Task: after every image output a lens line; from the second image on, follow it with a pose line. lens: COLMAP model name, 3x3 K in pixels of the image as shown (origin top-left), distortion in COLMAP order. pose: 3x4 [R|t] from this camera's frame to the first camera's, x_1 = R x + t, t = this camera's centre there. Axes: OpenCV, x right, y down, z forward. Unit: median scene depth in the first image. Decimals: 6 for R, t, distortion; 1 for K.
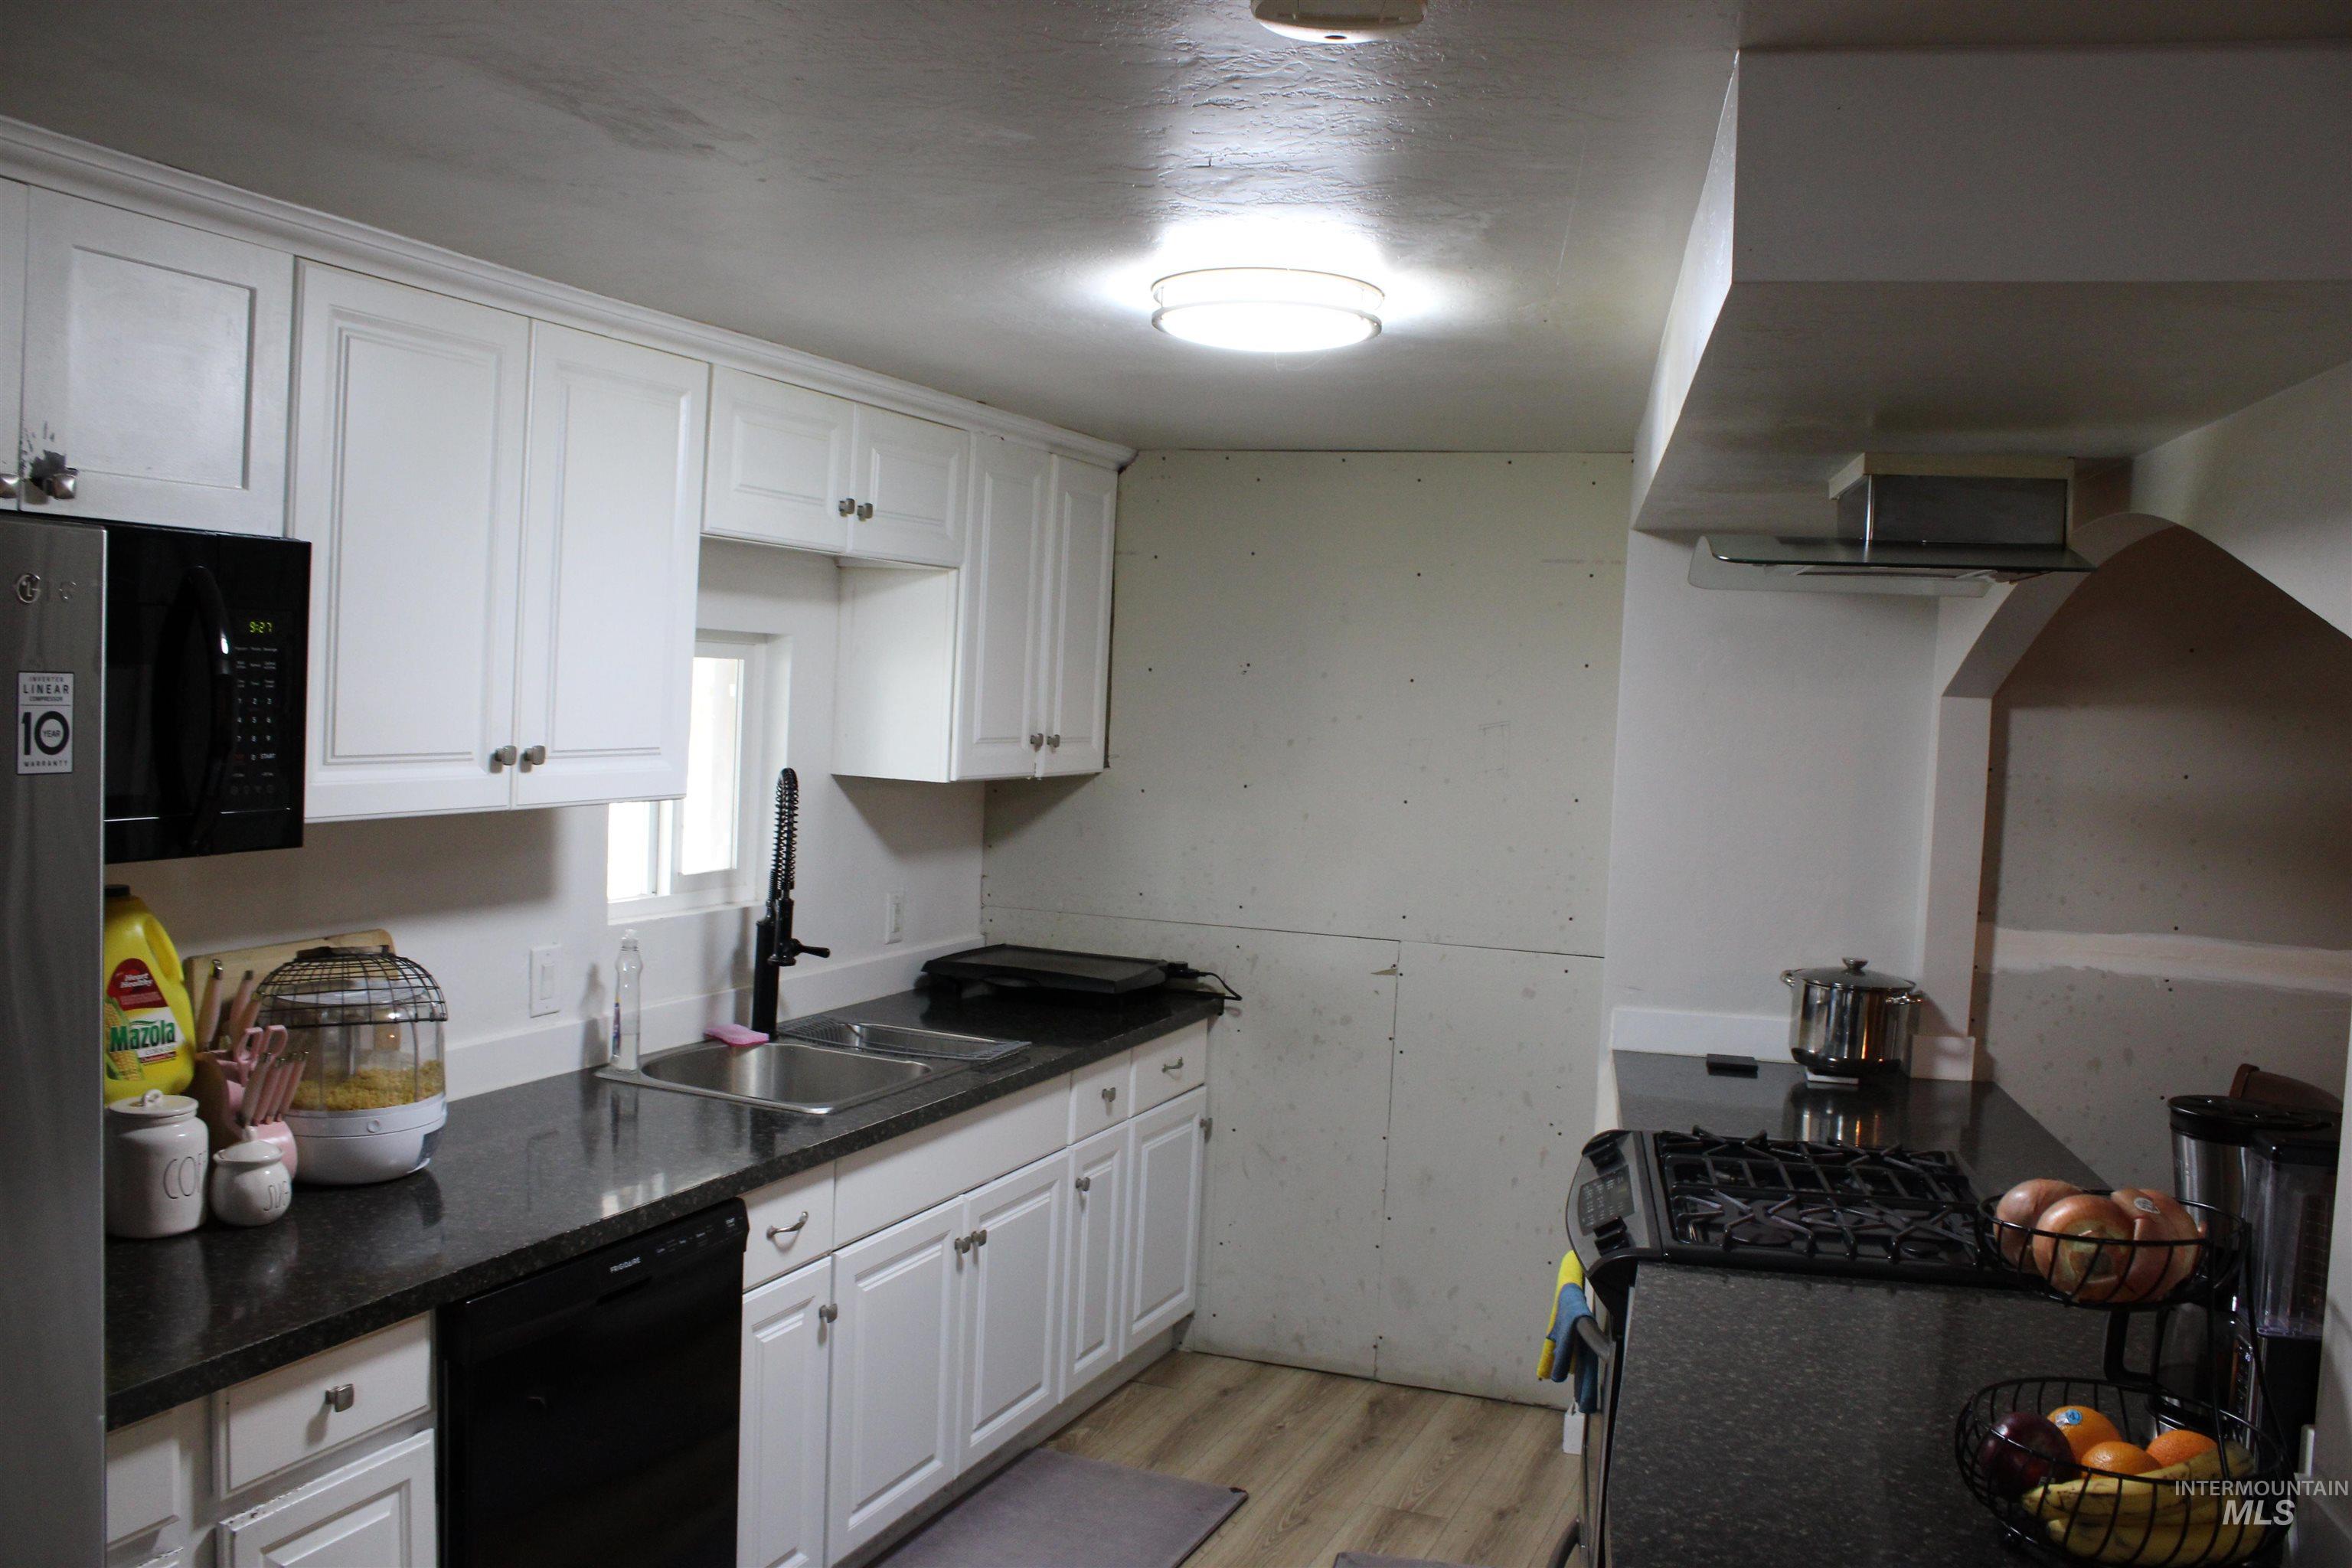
lens RADIAL K [[1956.2, 0, 1209.8], [0, 1956.2, 772.9], [0, 0, 1]] dist [-0.157609, 0.130075]
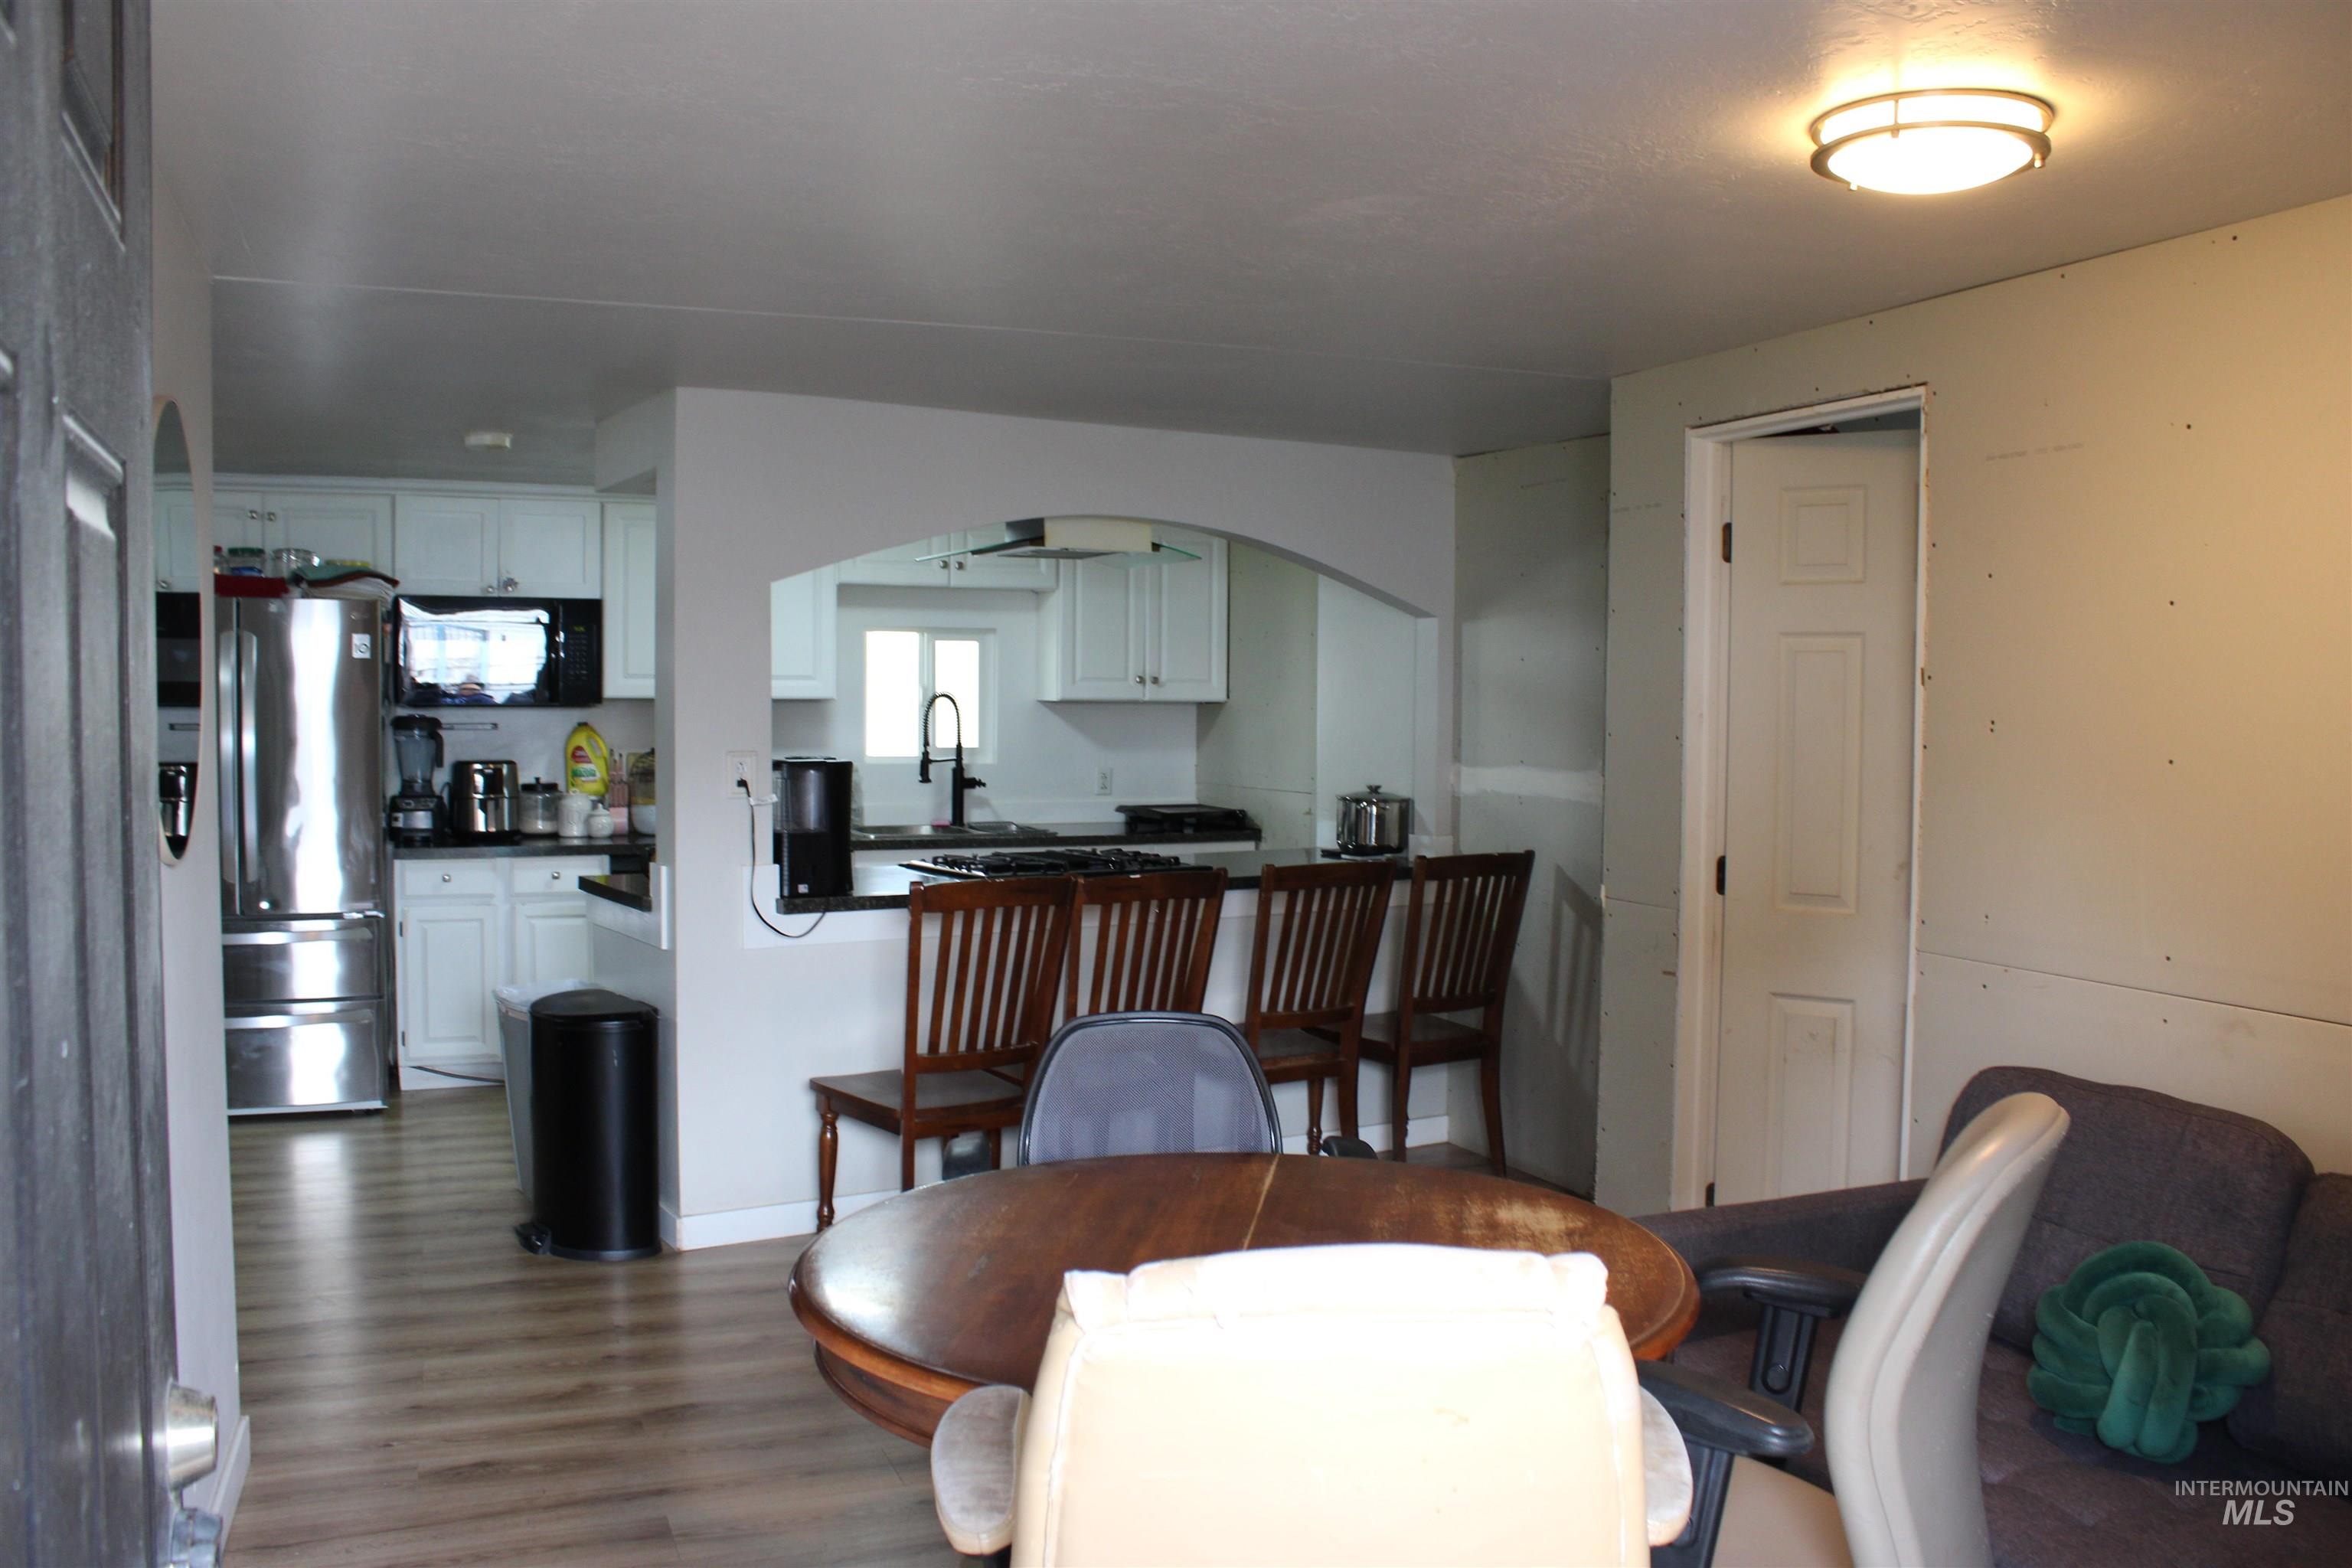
lens RADIAL K [[1956.2, 0, 1209.8], [0, 1956.2, 772.9], [0, 0, 1]] dist [-0.157609, 0.130075]
pose [[0.697317, -0.011902, -0.716664, 1.691788], [-0.009999, 0.999603, -0.026330, 0.157766], [0.716693, 0.025526, 0.696921, -0.285511]]
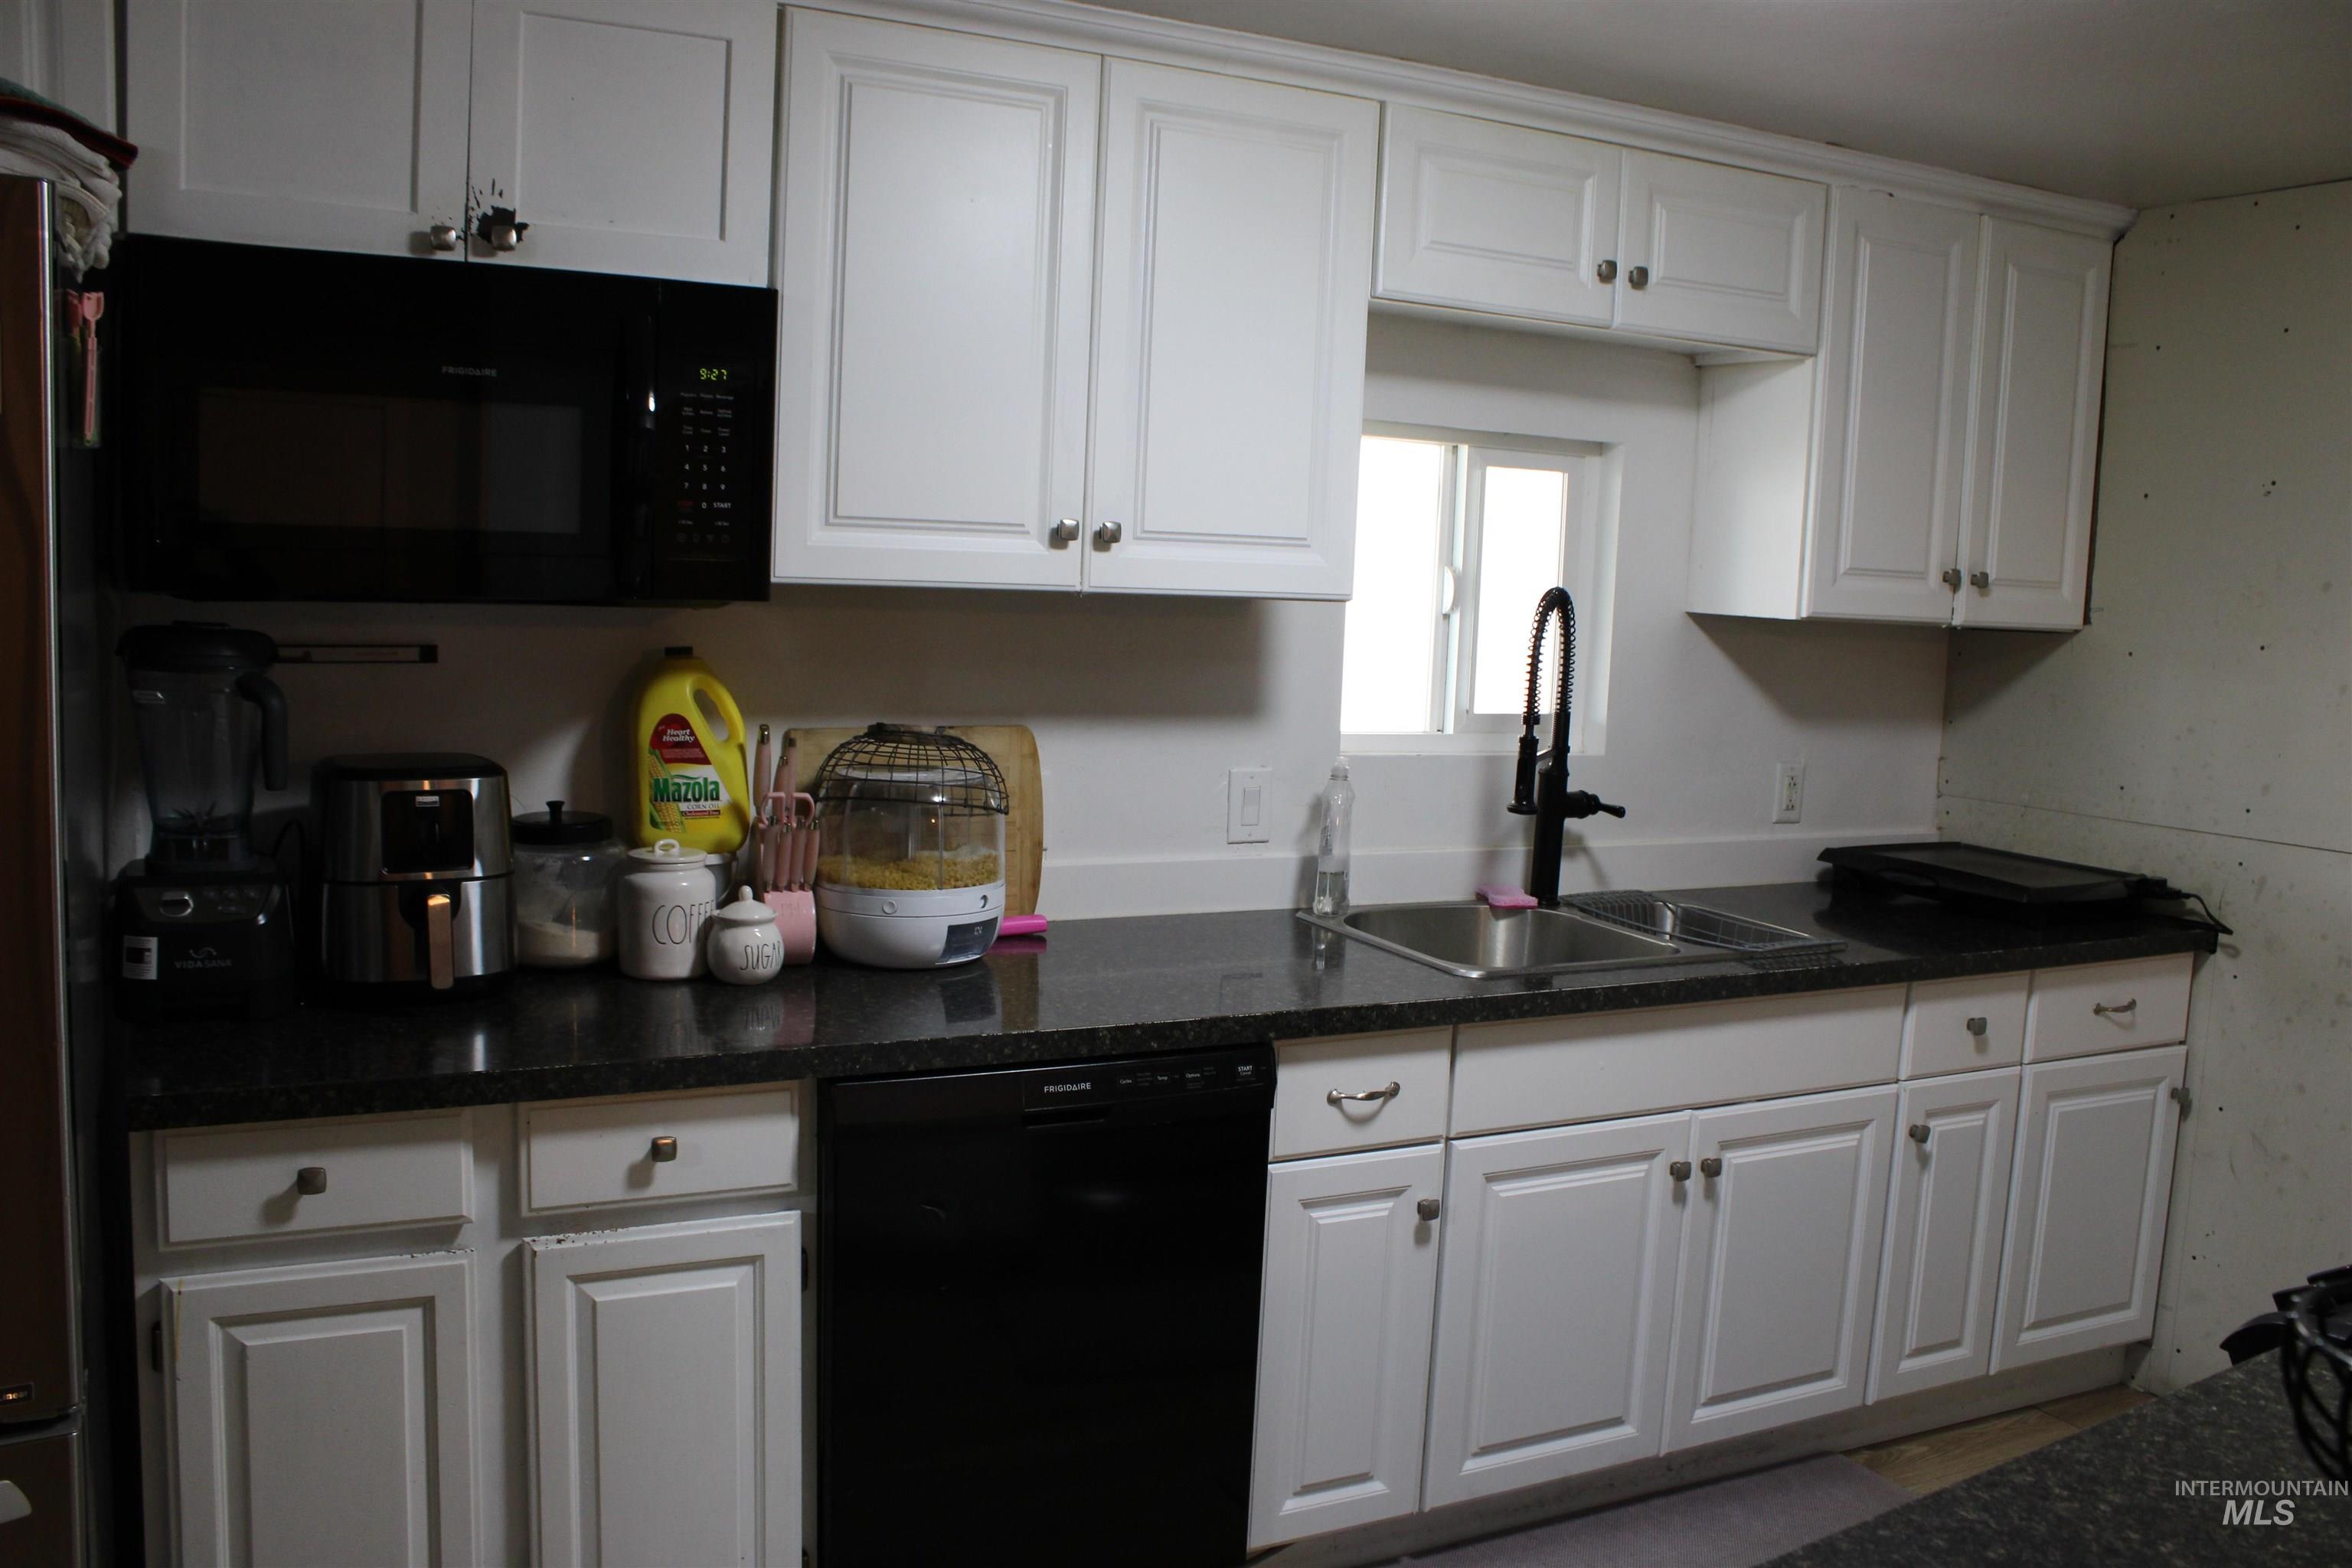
lens RADIAL K [[1956.2, 0, 1209.8], [0, 1956.2, 772.9], [0, 0, 1]] dist [-0.157609, 0.130075]
pose [[0.759220, 0.053587, -0.648624, 0.259267], [-0.037371, 0.998550, 0.038752, 0.059260], [0.649760, -0.005182, 0.760122, 0.286308]]
